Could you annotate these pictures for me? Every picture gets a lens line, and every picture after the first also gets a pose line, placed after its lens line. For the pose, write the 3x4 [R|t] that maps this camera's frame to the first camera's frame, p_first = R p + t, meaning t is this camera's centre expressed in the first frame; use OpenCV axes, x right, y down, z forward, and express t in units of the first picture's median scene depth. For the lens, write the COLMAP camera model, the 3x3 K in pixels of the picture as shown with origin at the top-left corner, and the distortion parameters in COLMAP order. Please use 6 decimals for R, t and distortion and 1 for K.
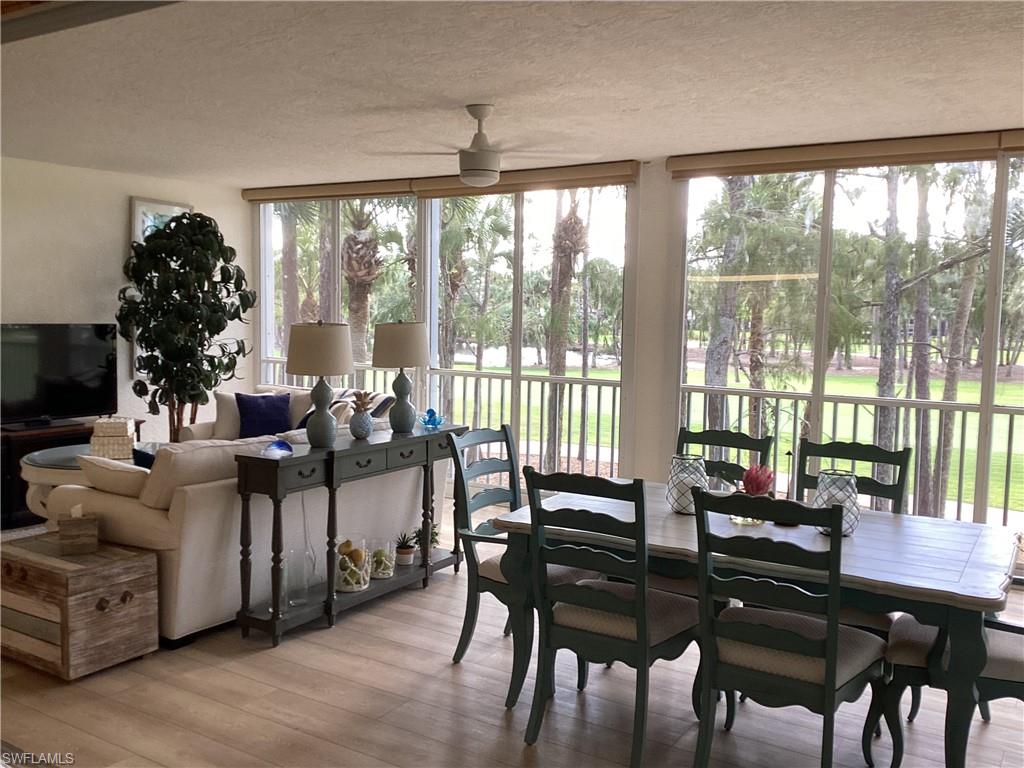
lens RADIAL K [[947.1, 0, 469.5], [0, 947.1, 357.6], [0, 0, 1]] dist [0.054007, 0.000000]
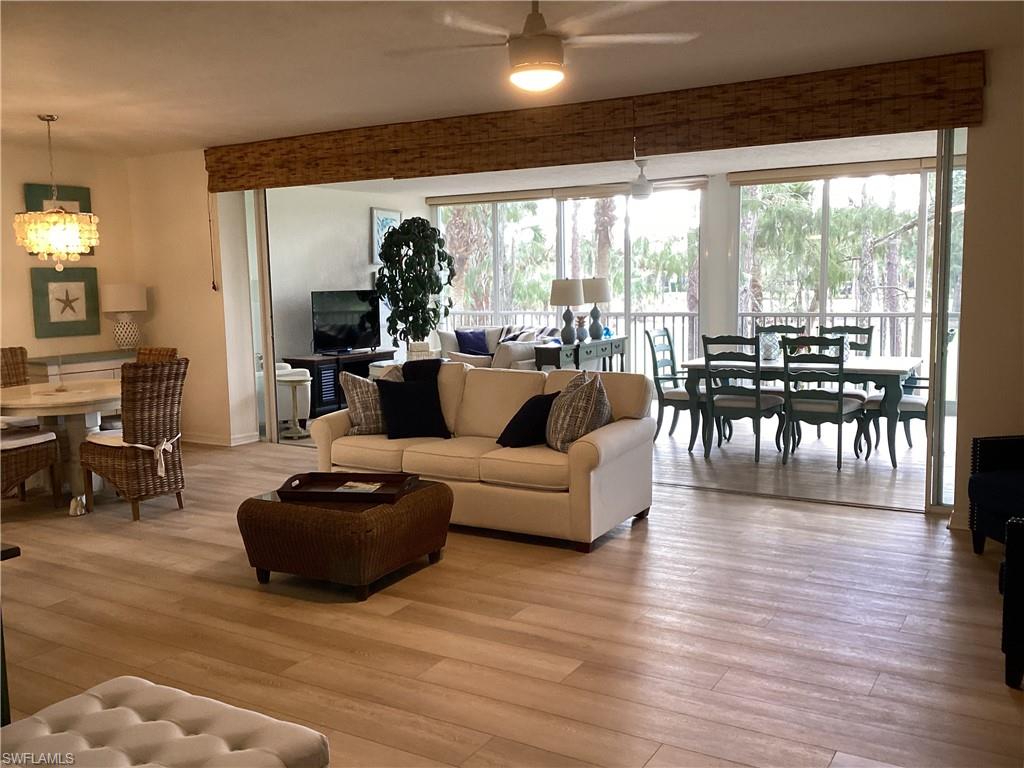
lens RADIAL K [[947.1, 0, 473.8], [0, 947.1, 360.6], [0, 0, 1]] dist [0.054007, 0.000000]
pose [[0.998973, -0.041077, 0.019113, -0.241552], [0.040415, 0.998611, 0.033817, 0.035084], [-0.020476, -0.033010, 0.999245, -0.568621]]
